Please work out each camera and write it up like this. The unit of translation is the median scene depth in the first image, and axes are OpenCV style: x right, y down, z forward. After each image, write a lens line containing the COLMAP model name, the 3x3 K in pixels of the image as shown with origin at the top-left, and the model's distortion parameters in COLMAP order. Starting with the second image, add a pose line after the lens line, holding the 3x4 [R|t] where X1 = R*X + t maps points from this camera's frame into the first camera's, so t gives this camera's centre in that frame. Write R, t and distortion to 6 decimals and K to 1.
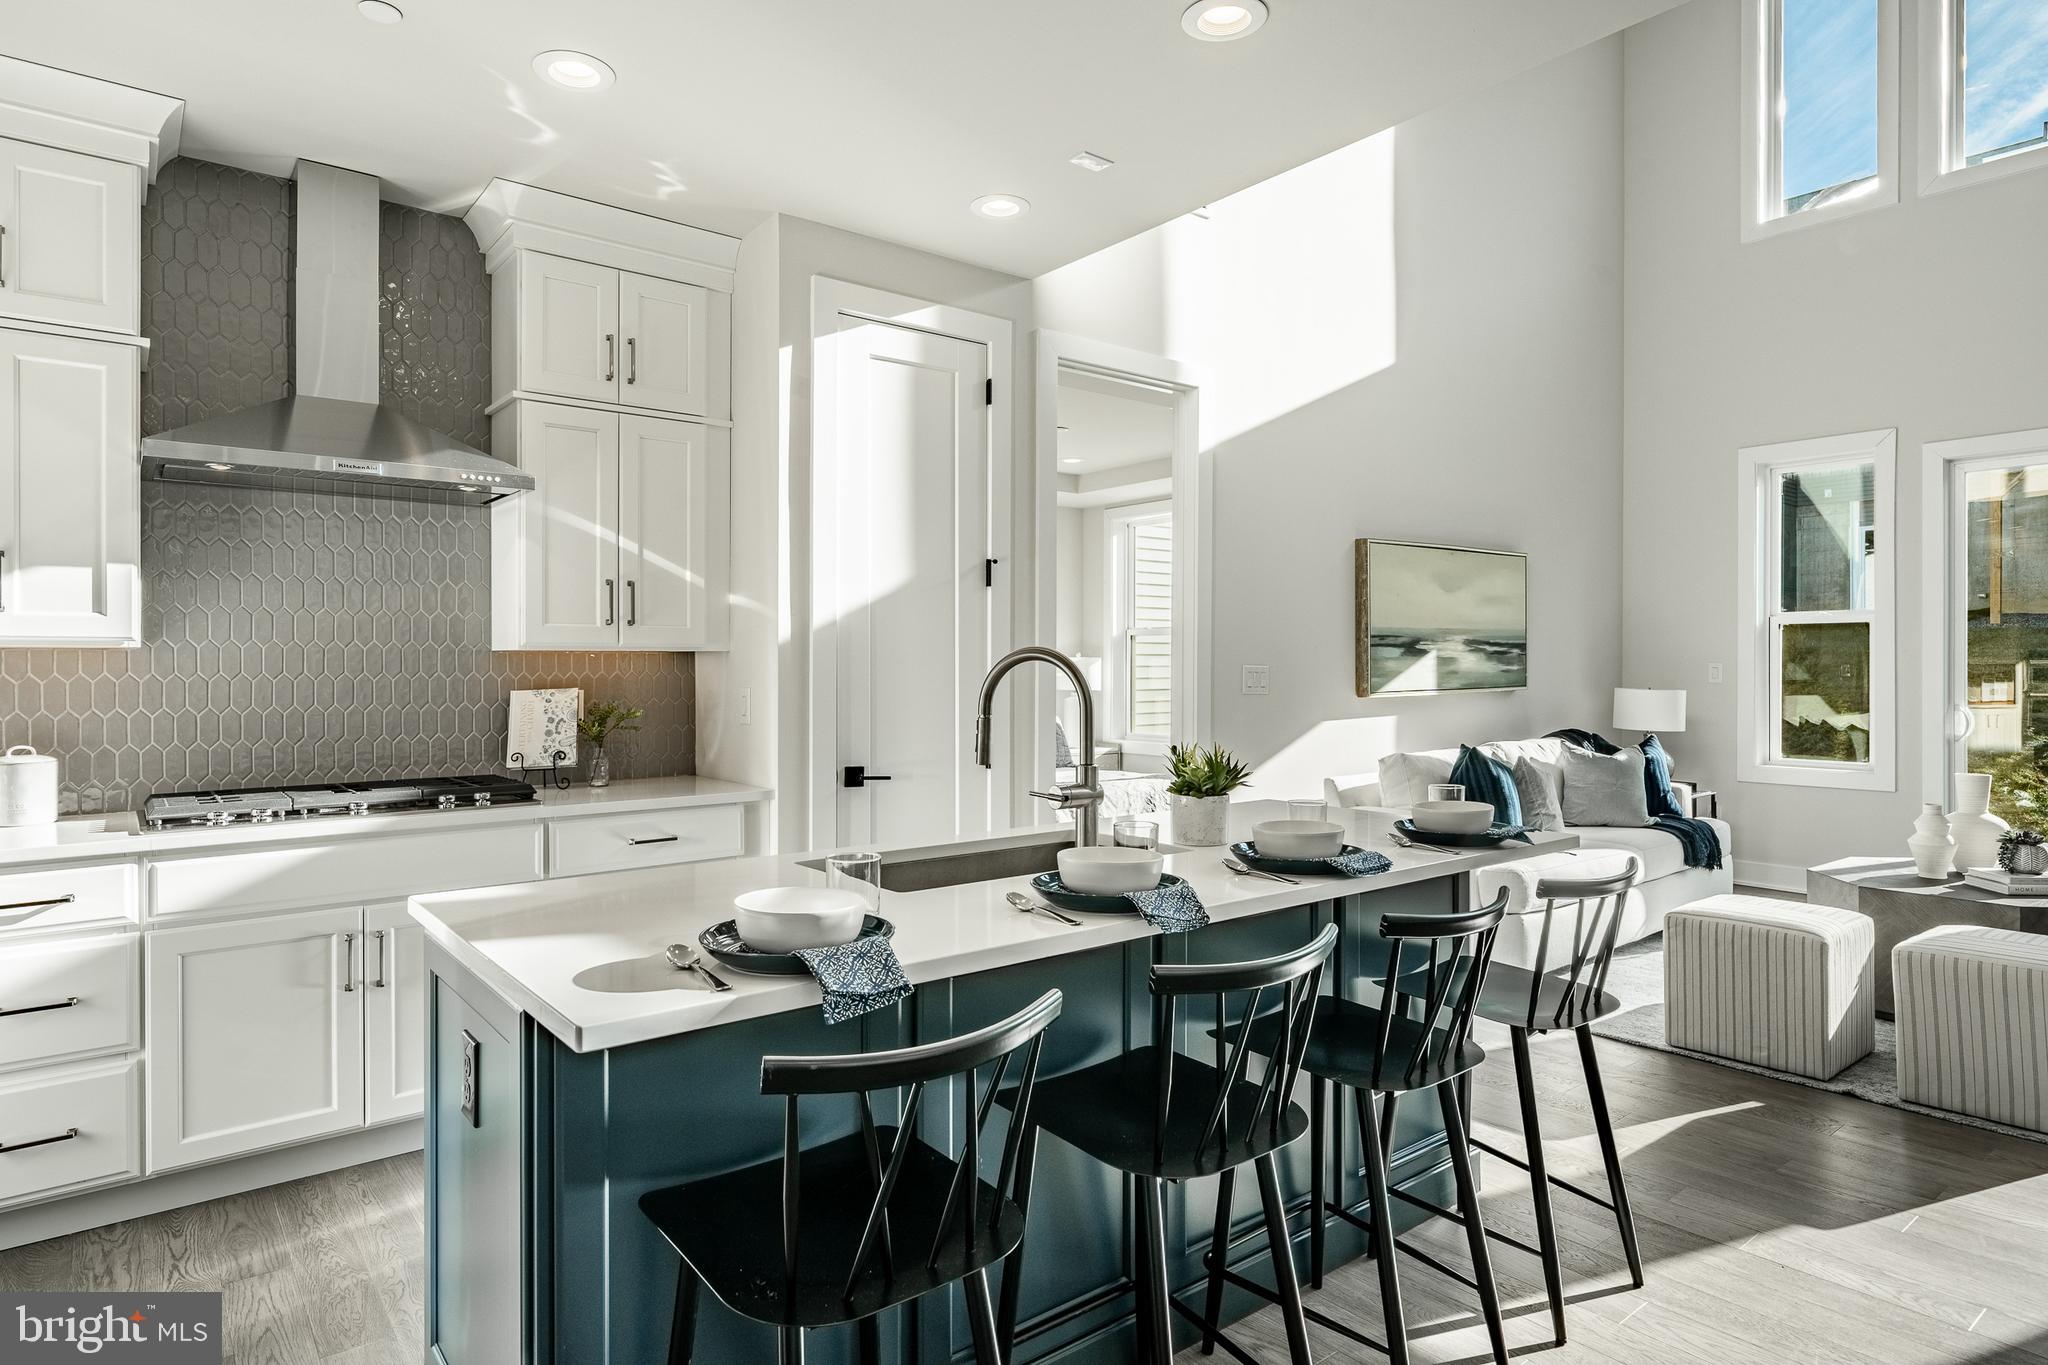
lens RADIAL K [[1139.5, 0, 995.6], [0, 1139.5, 670.6], [0, 0, 1]] dist [-0.000011, -0.002520]
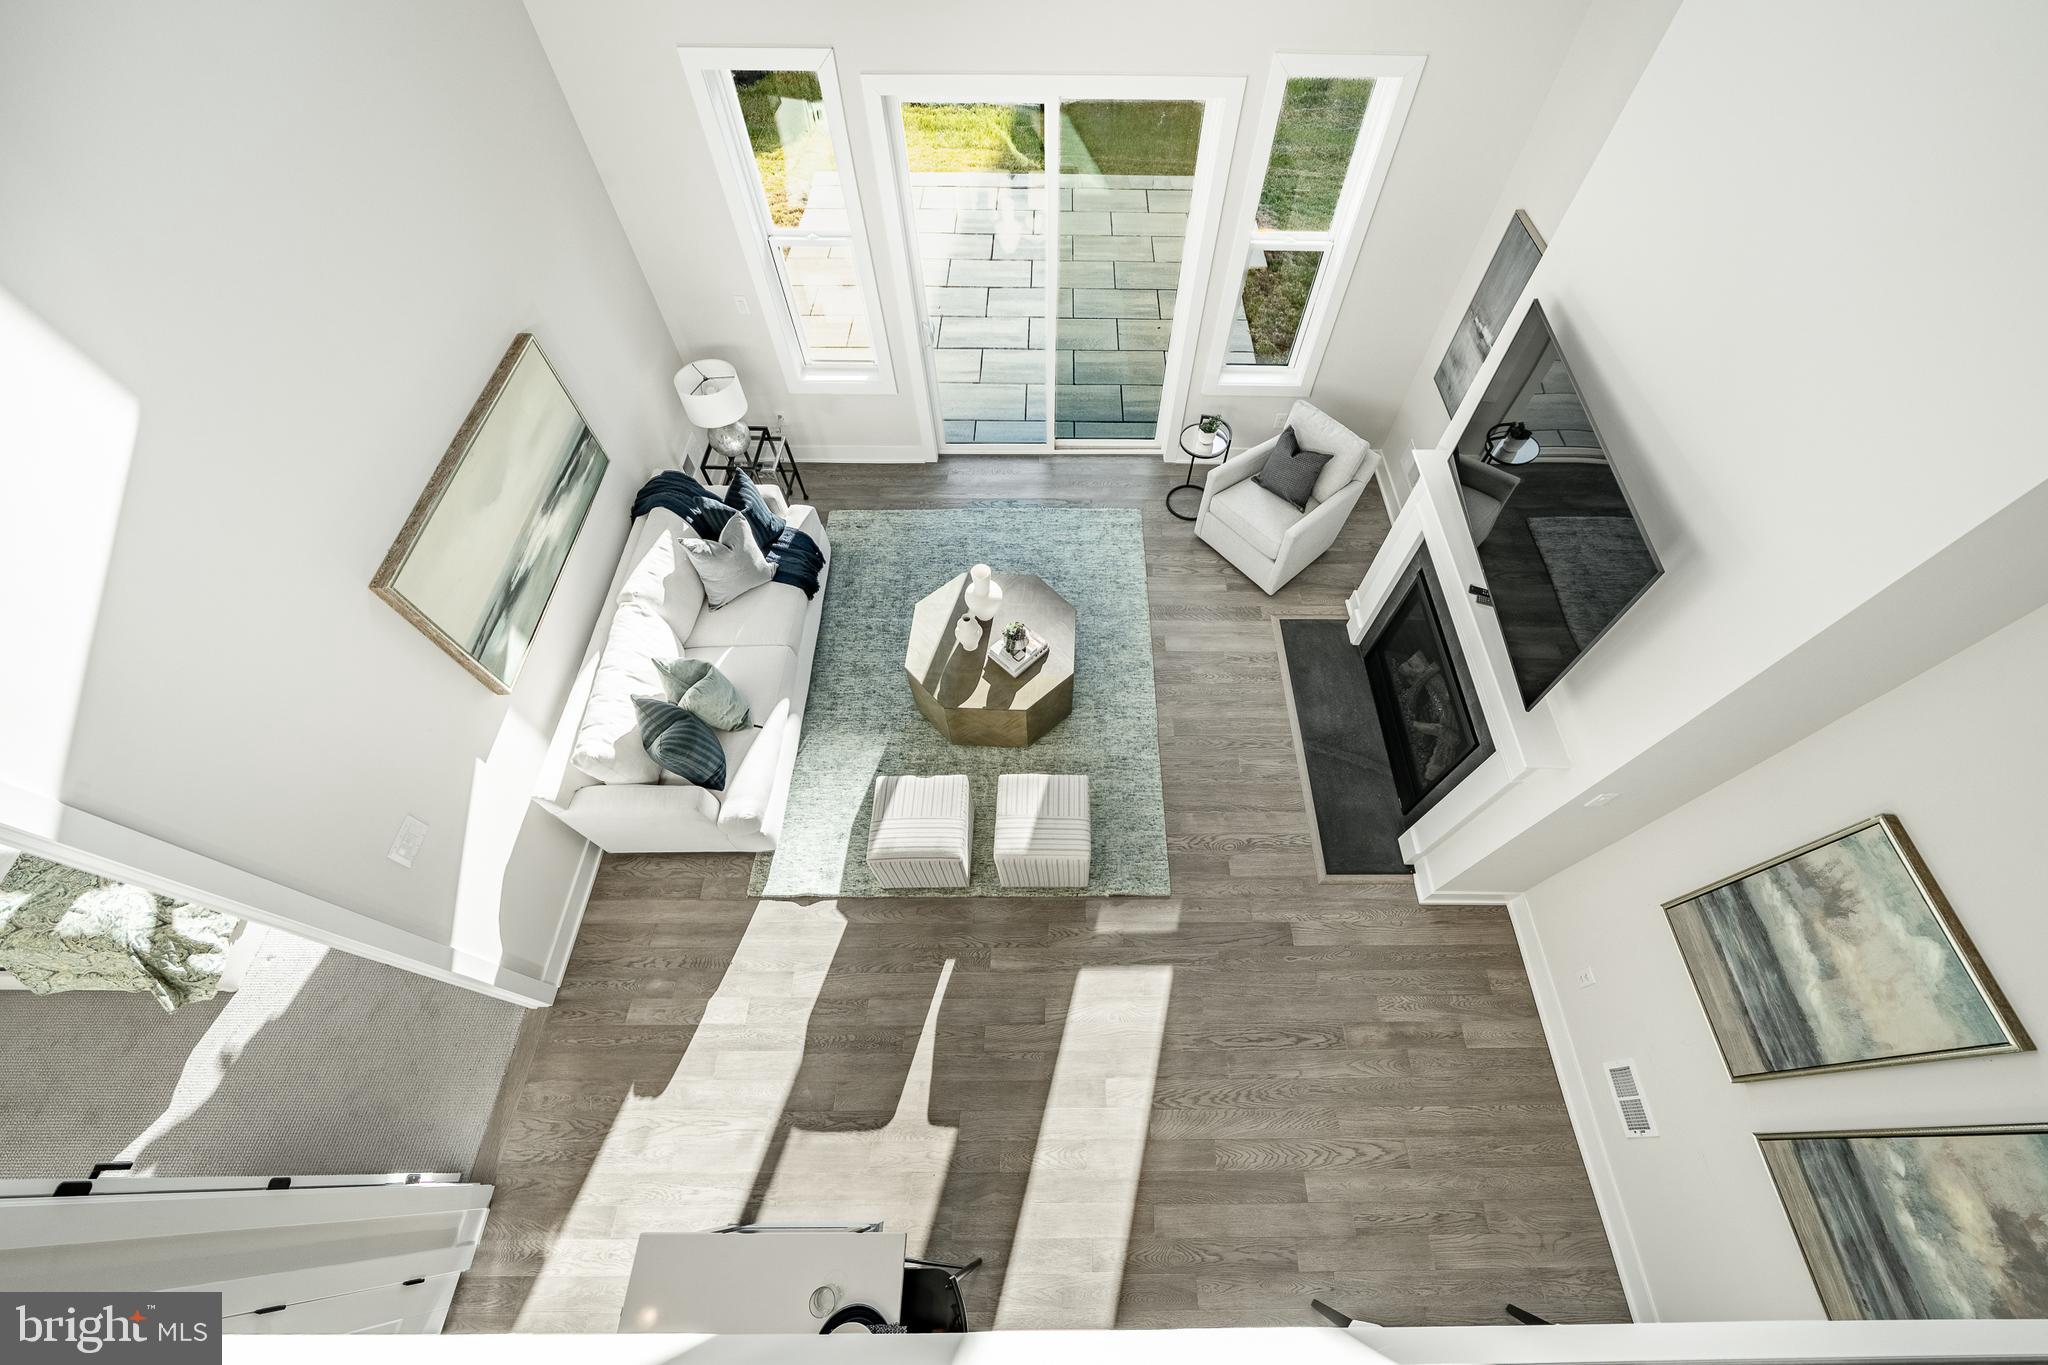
lens RADIAL K [[771.2, 0, 1062.1], [0, 771.2, 712.9], [0, 0, 1]] dist [0.001428, 0.000092]
pose [[0.612200, -0.673092, 0.414919, 0.332274], [-0.021542, 0.510354, 0.859695, -0.529008], [-0.790409, -0.535244, 0.297939, 0.443778]]
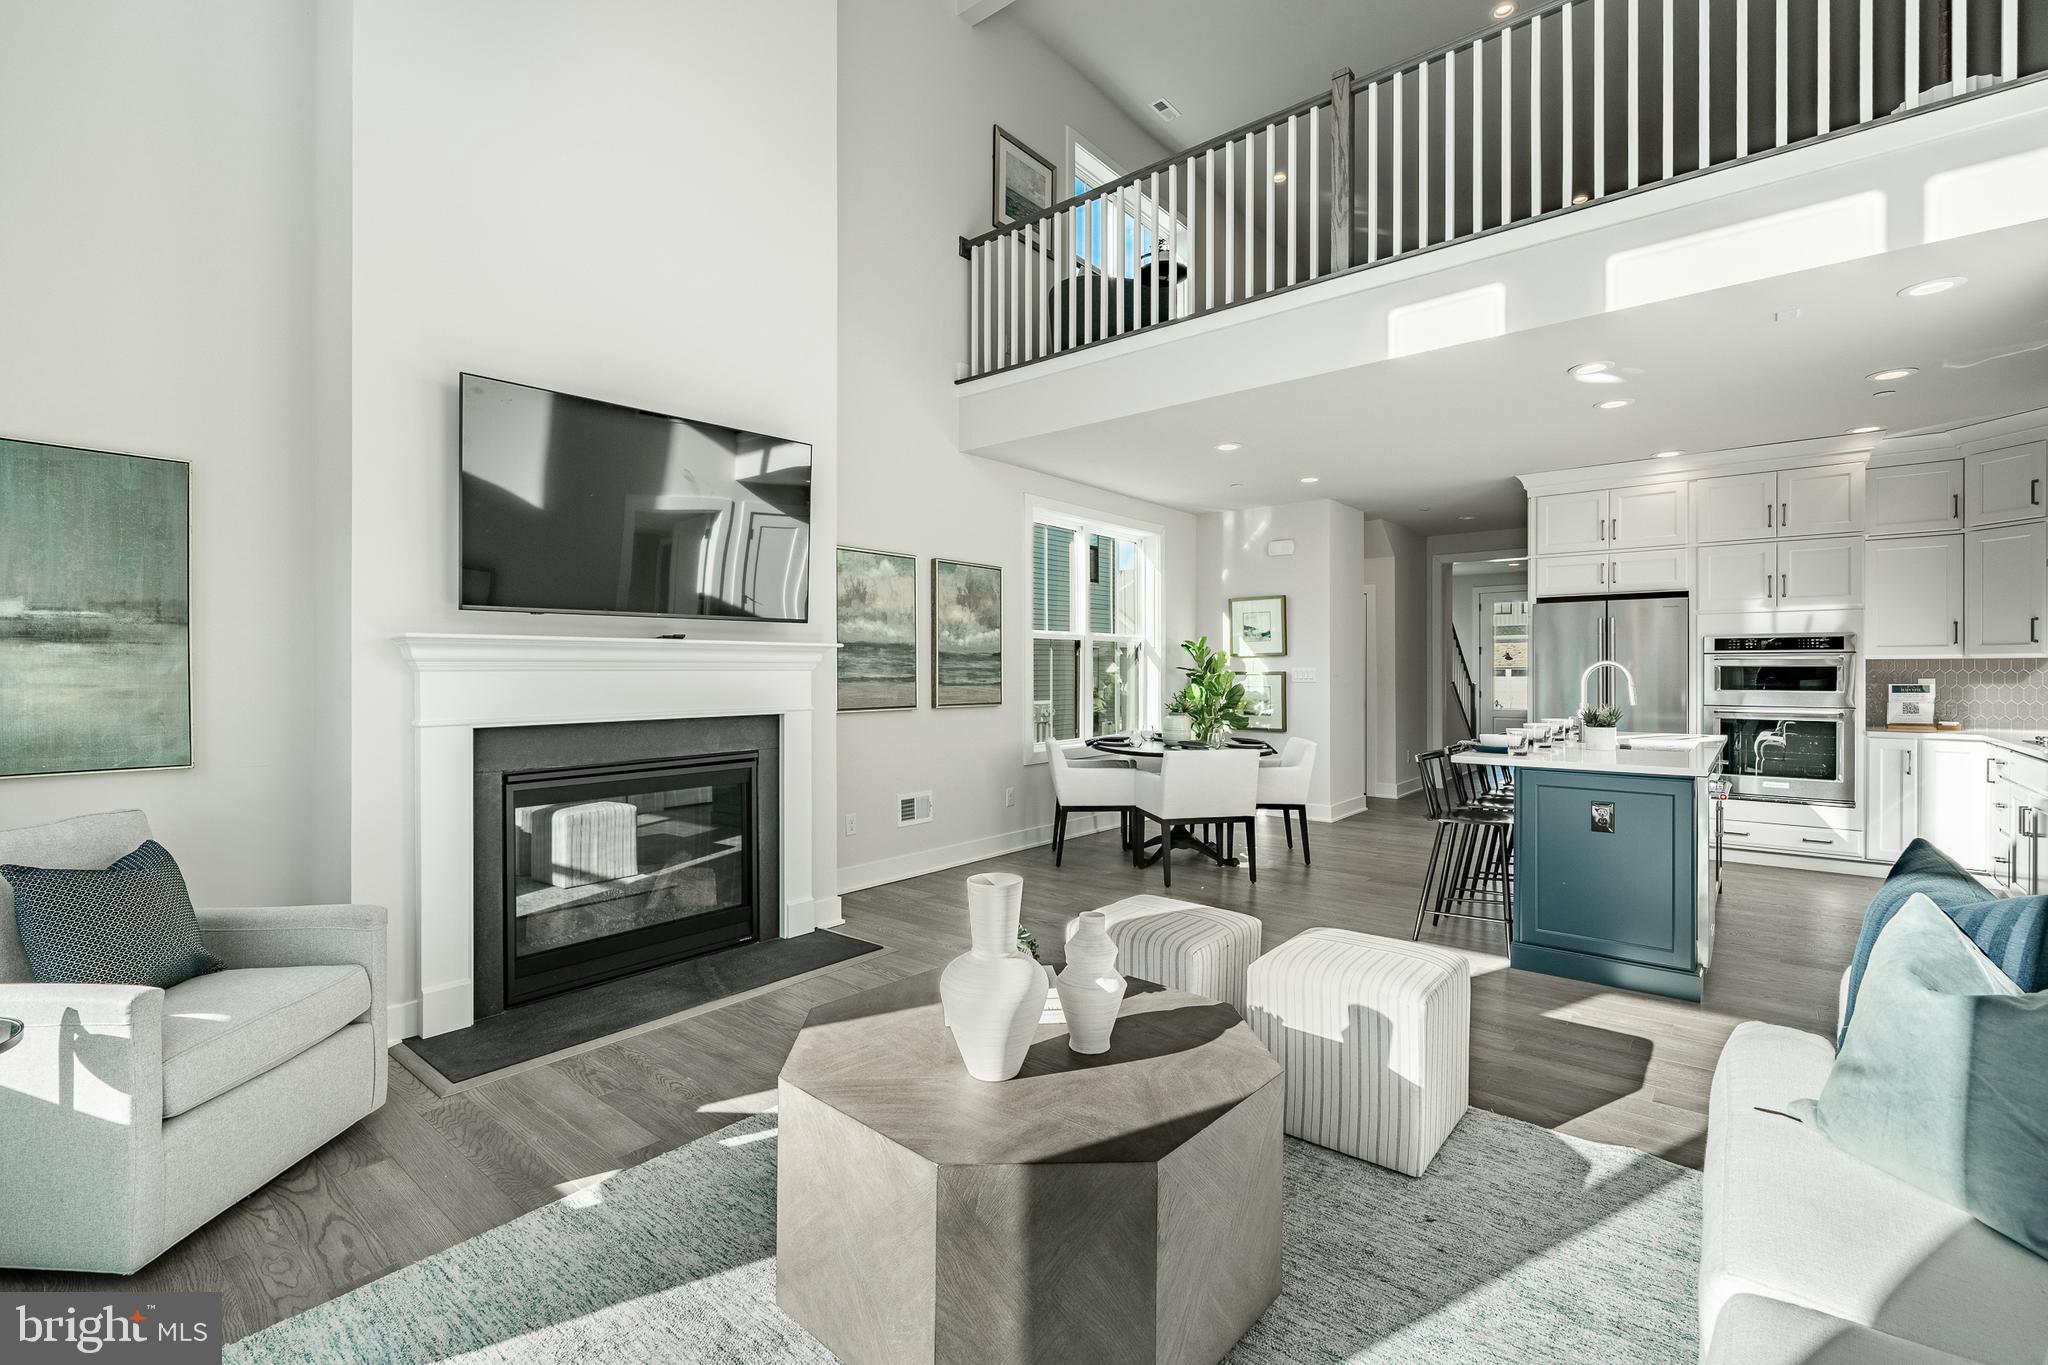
lens RADIAL K [[874.2, 0, 1004.5], [0, 874.2, 676.8], [0, 0, 1]] dist [-0.002549, -0.001455]
pose [[-0.979627, 0.005504, -0.200751, 0.767870], [0.003619, 0.999946, 0.009754, -0.002462], [0.200793, 0.008829, -0.979594, 1.128556]]
